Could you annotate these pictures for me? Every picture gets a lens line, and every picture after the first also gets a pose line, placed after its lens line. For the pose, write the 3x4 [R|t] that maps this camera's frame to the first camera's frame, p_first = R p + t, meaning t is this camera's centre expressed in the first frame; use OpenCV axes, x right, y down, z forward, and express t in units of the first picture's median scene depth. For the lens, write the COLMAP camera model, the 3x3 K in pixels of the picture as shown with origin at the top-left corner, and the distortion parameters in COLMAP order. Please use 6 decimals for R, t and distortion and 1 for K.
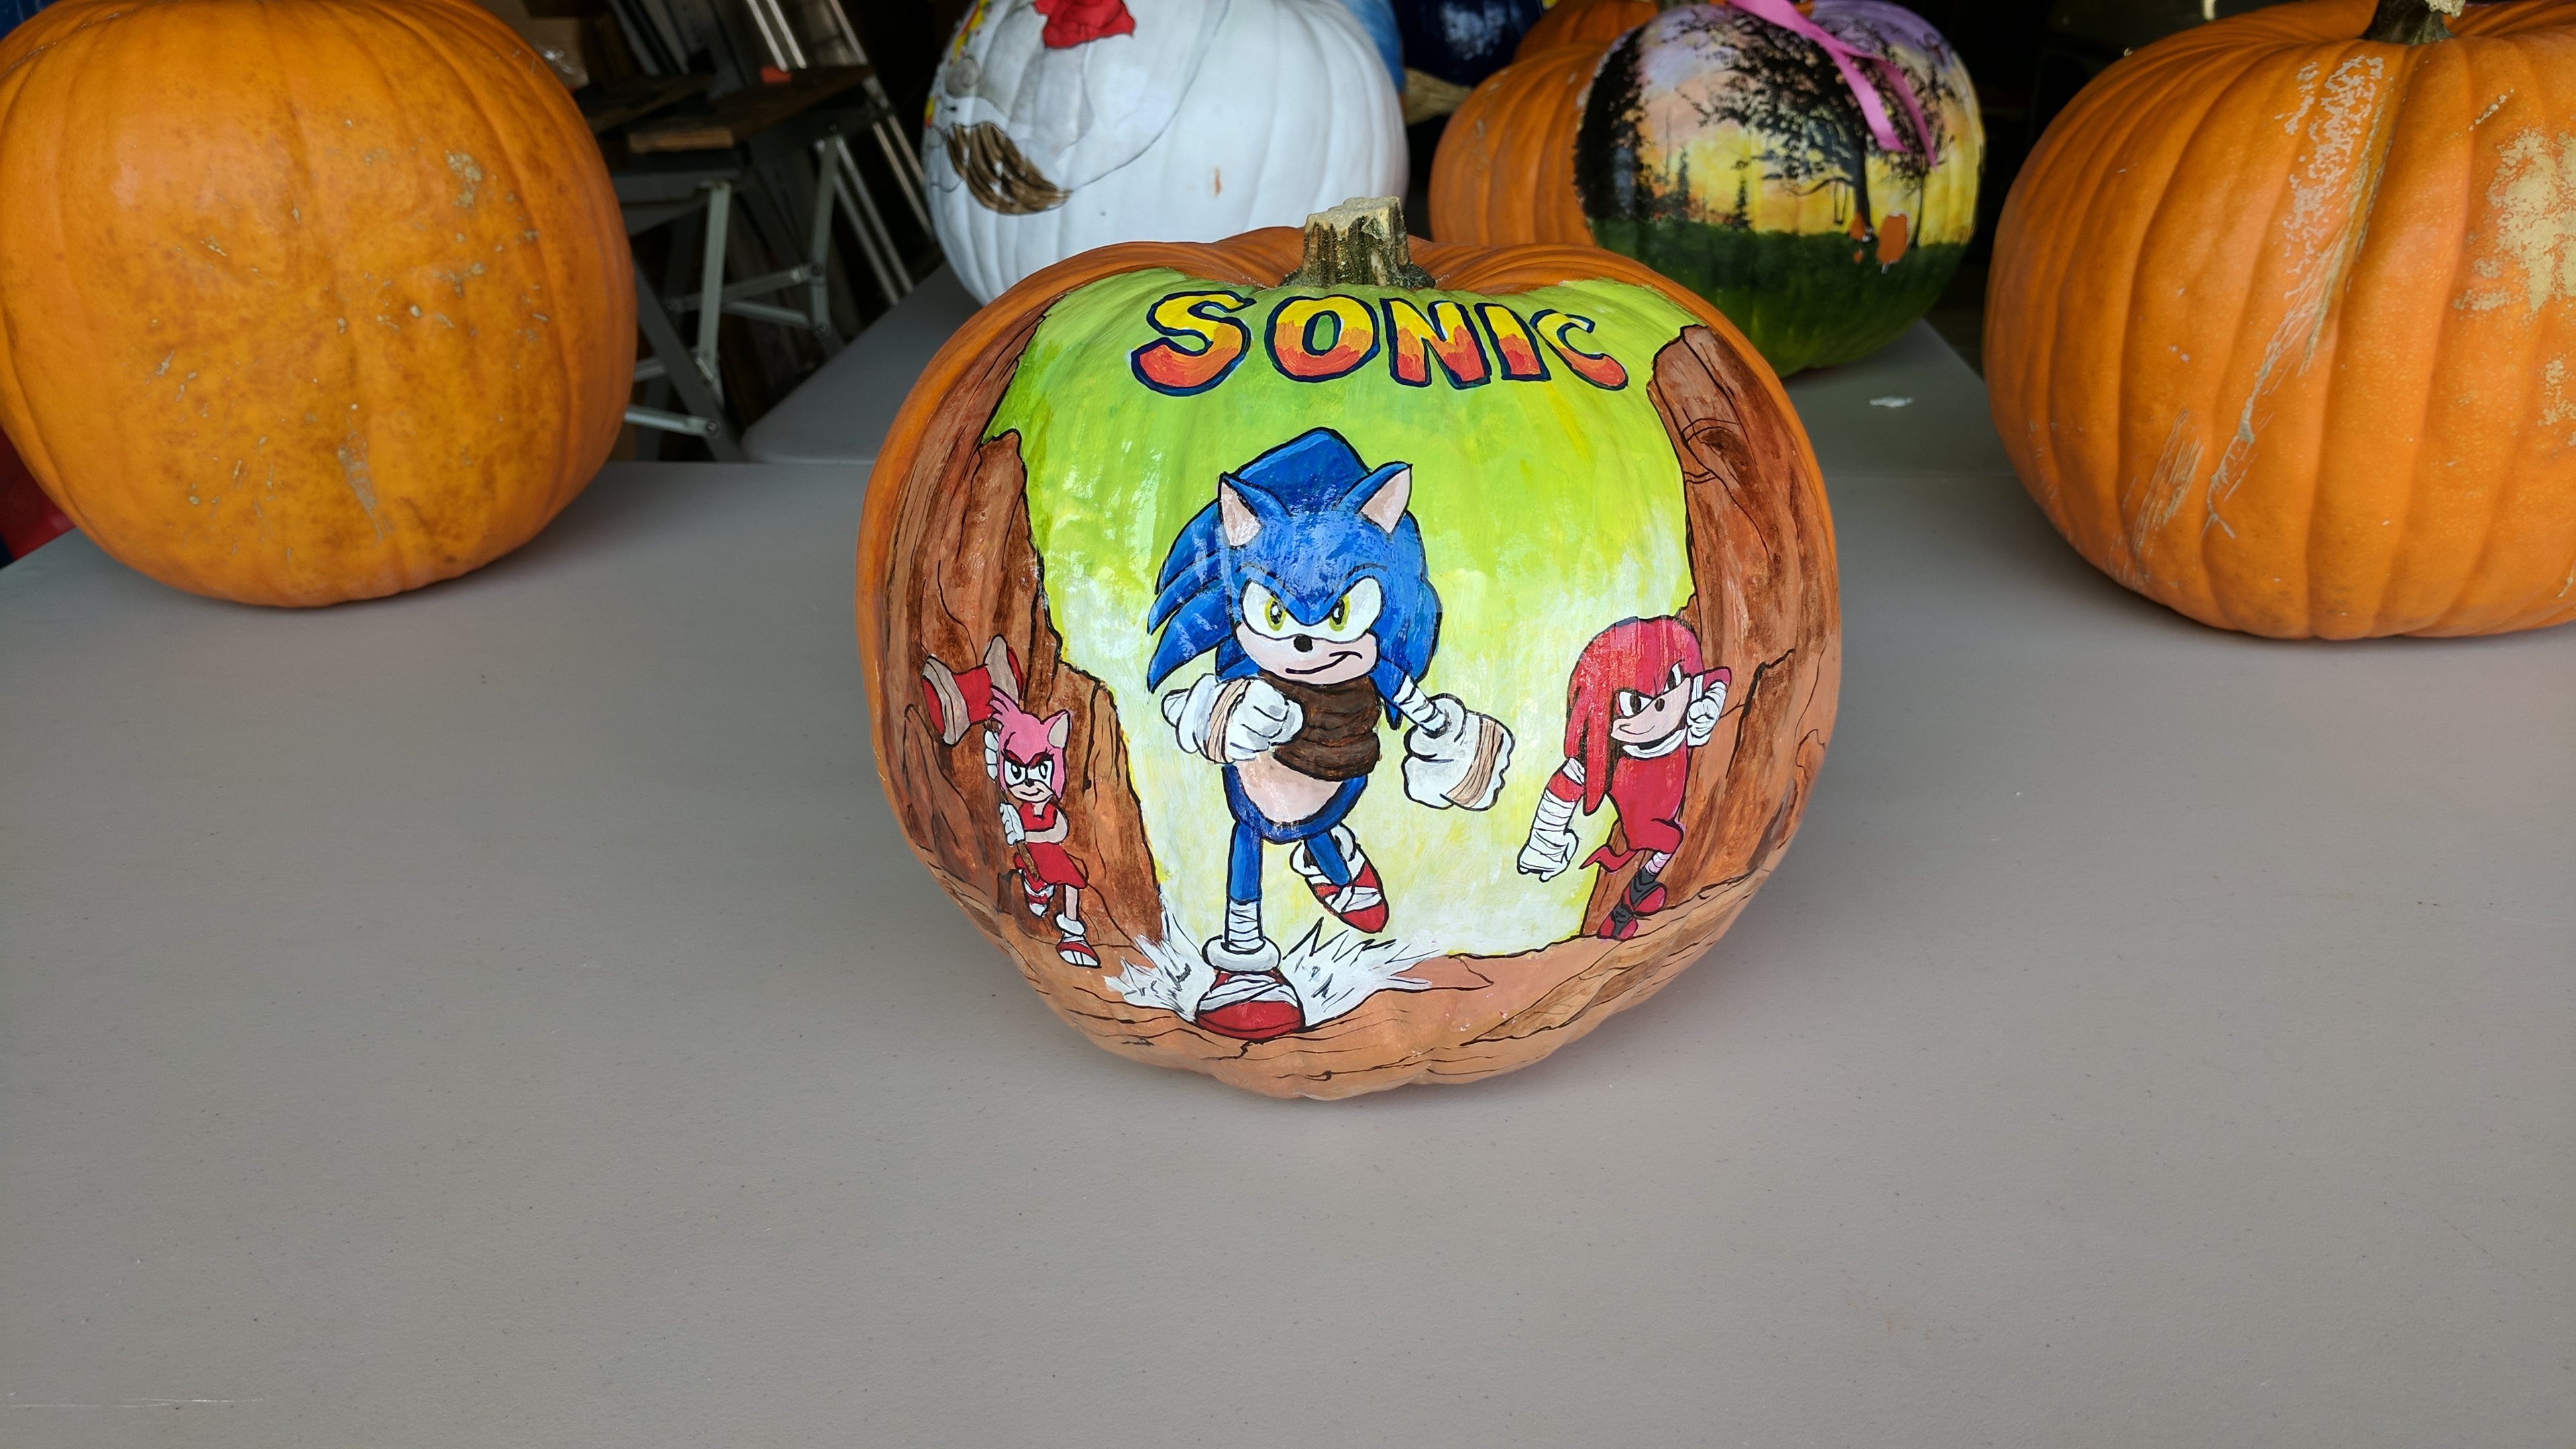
lens RADIAL K [[1902.3, 0, 1294.9], [0, 1902.3, 757.3], [0, 0, 1]] dist [-0.007761, 0.015155]
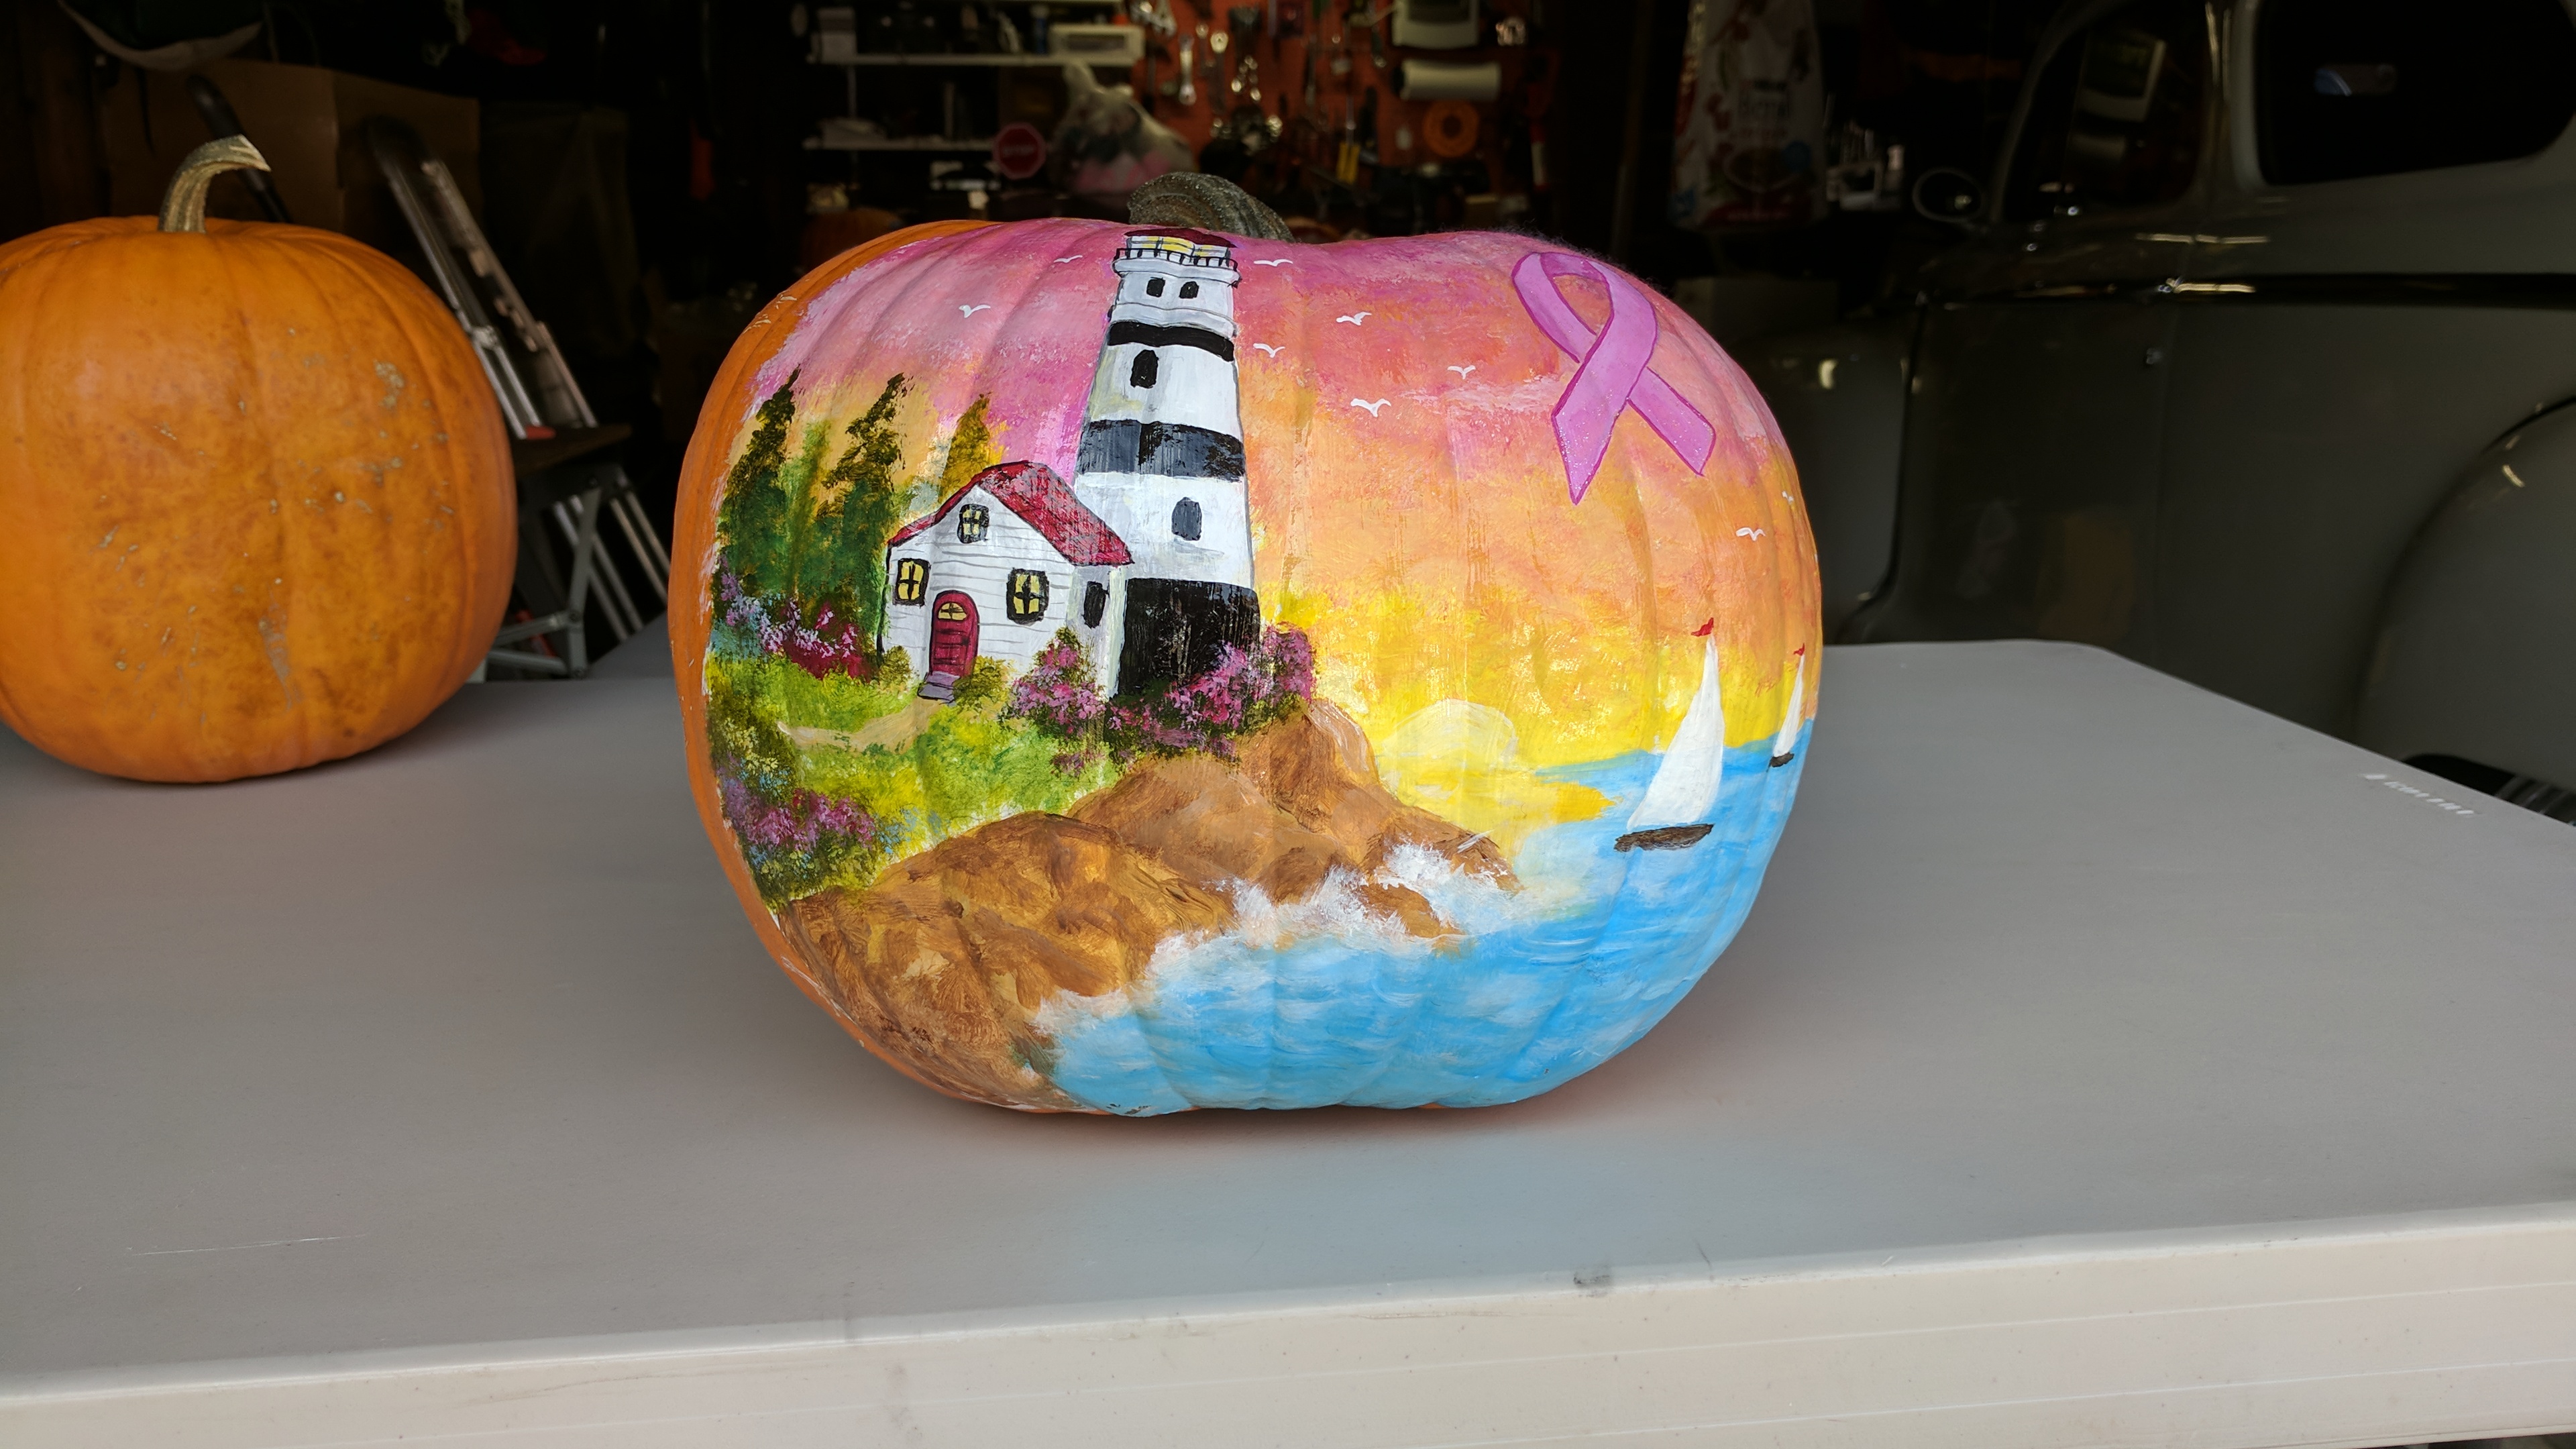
lens RADIAL K [[1901.8, 0, 1287.5], [0, 1901.8, 795.6], [0, 0, 1]] dist [-0.012669, 0.003098]
pose [[0.988829, -0.037020, 0.144384, -0.057917], [0.062904, 0.981824, -0.179064, 0.123891], [-0.135131, 0.186146, 0.973185, -0.090009]]
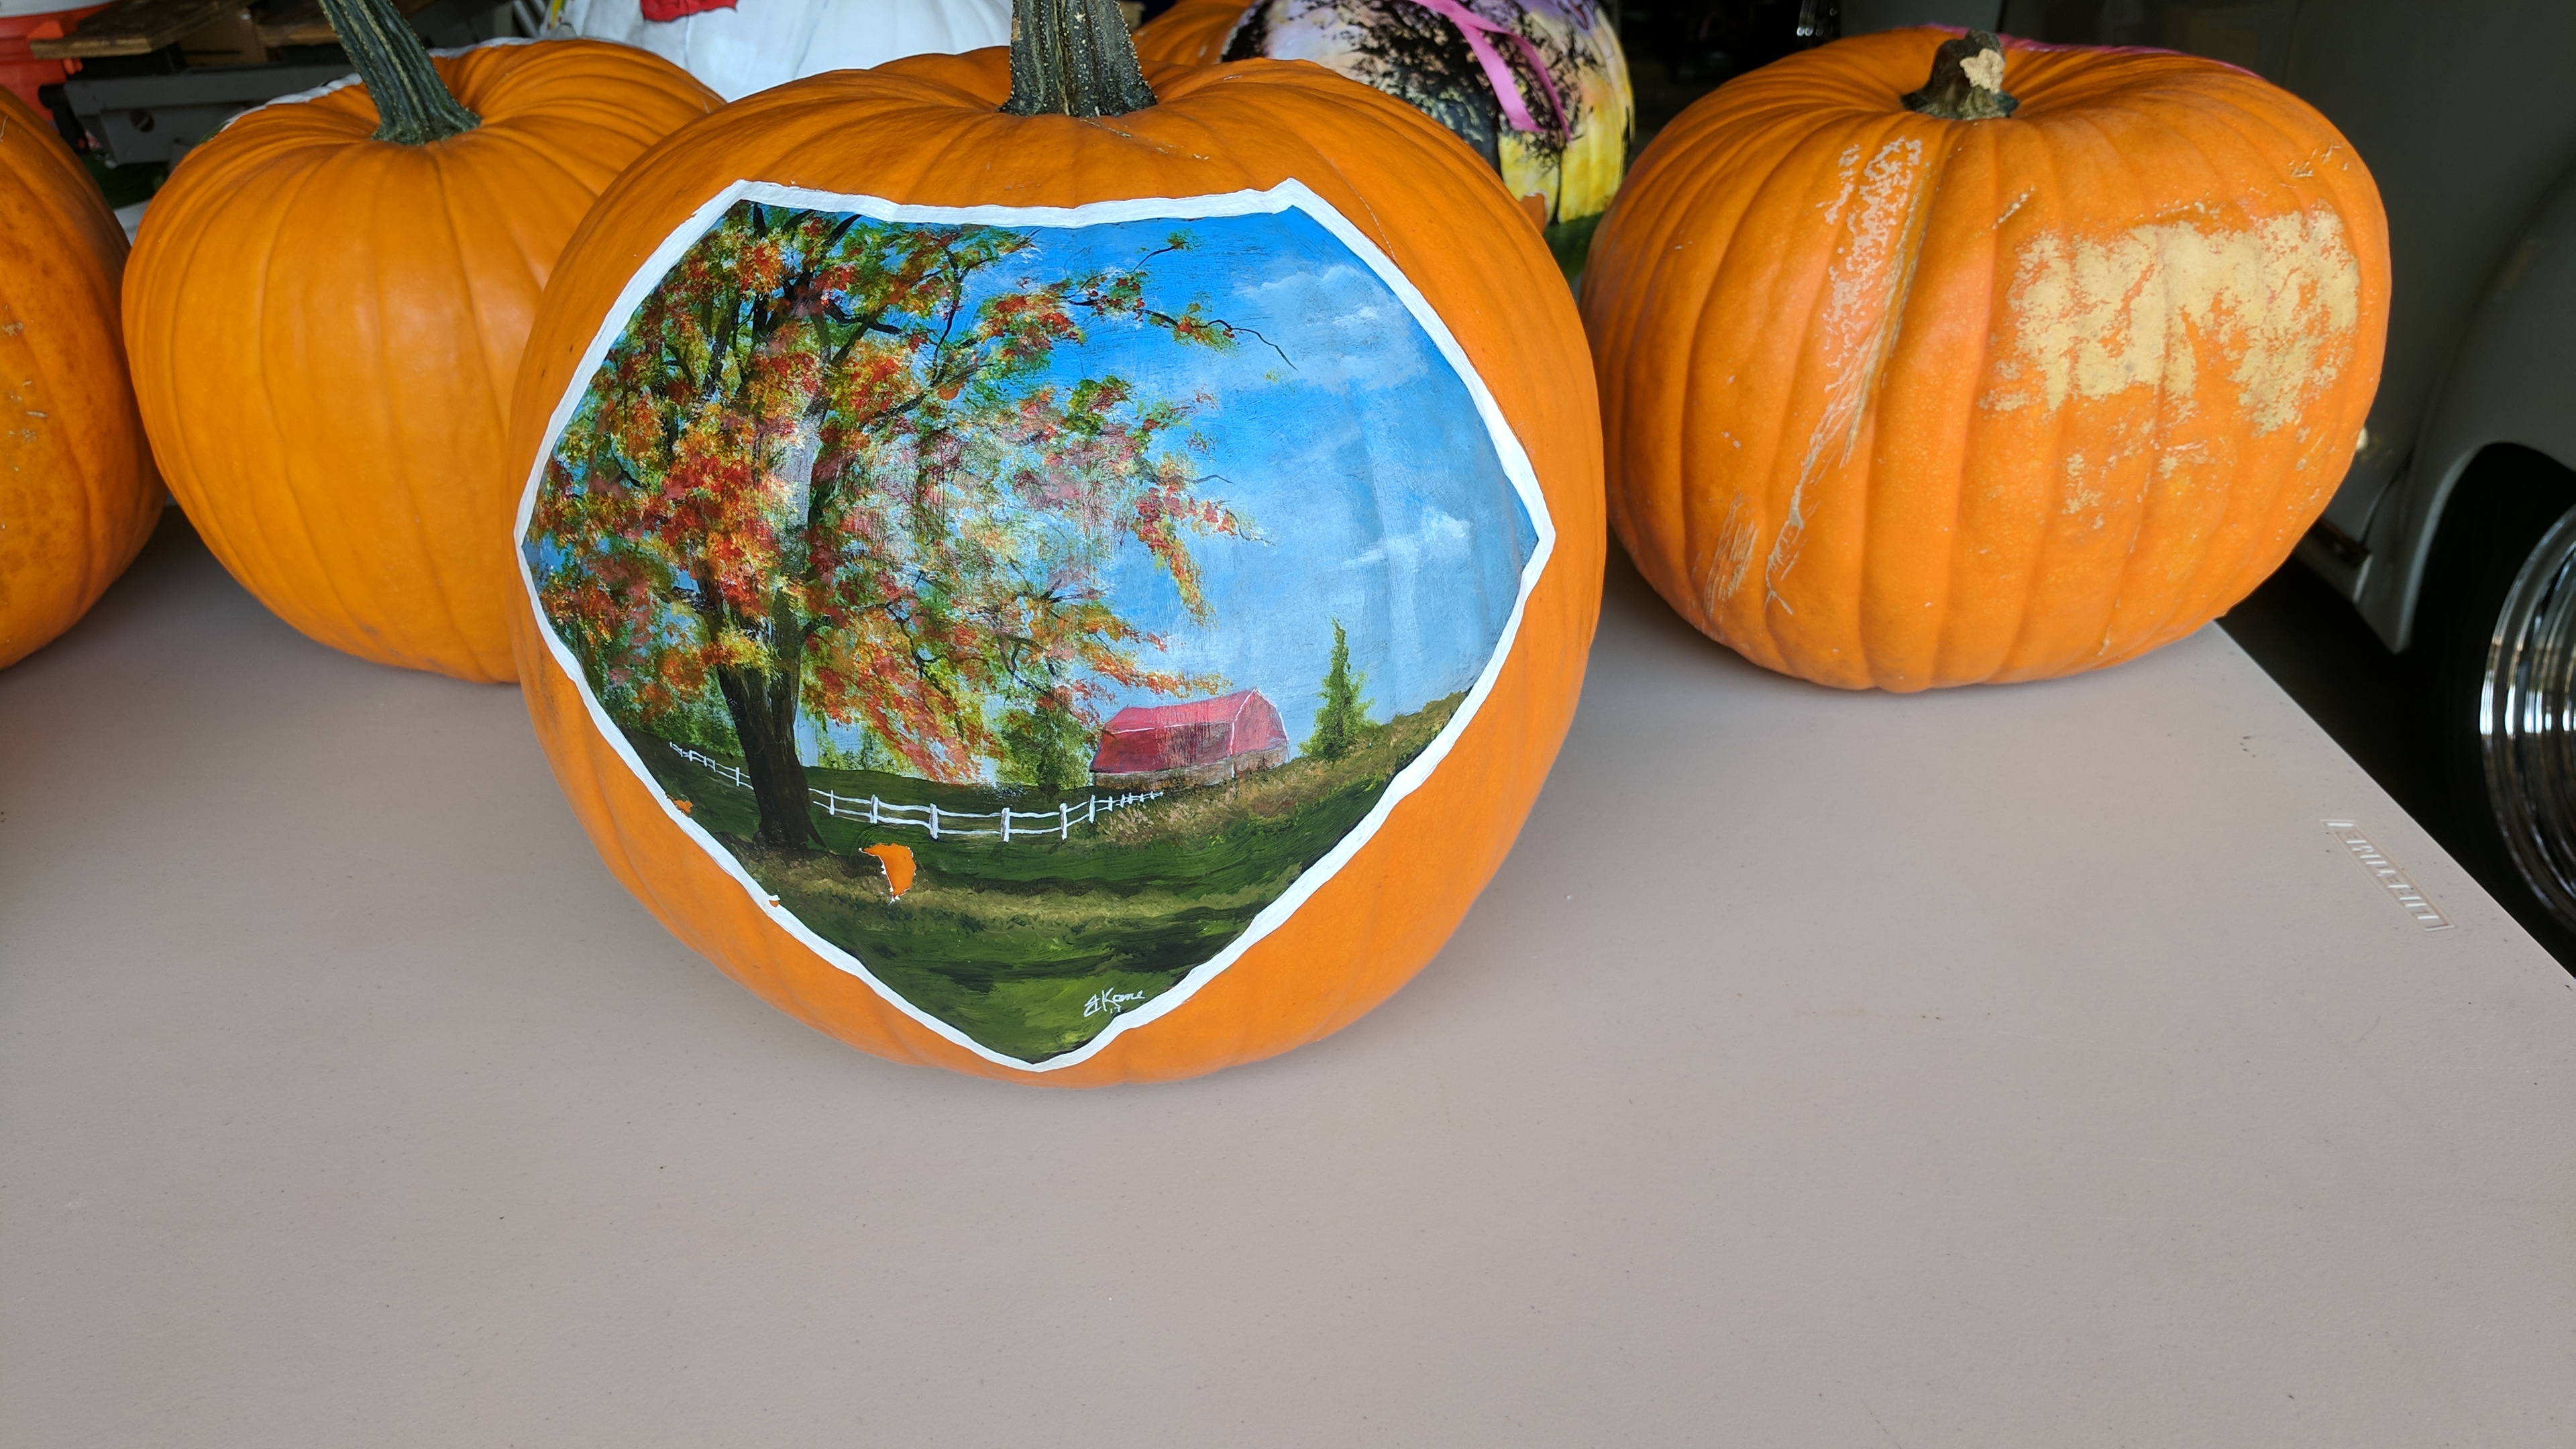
lens RADIAL K [[1913.4, 0, 1278.4], [0, 1913.4, 739.6], [0, 0, 1]] dist [-0.012796, 0.032416]
pose [[0.995281, -0.043682, 0.086652, 0.089401], [0.035118, 0.994566, 0.098003, -0.109471], [-0.090462, -0.094497, 0.991407, 0.003486]]
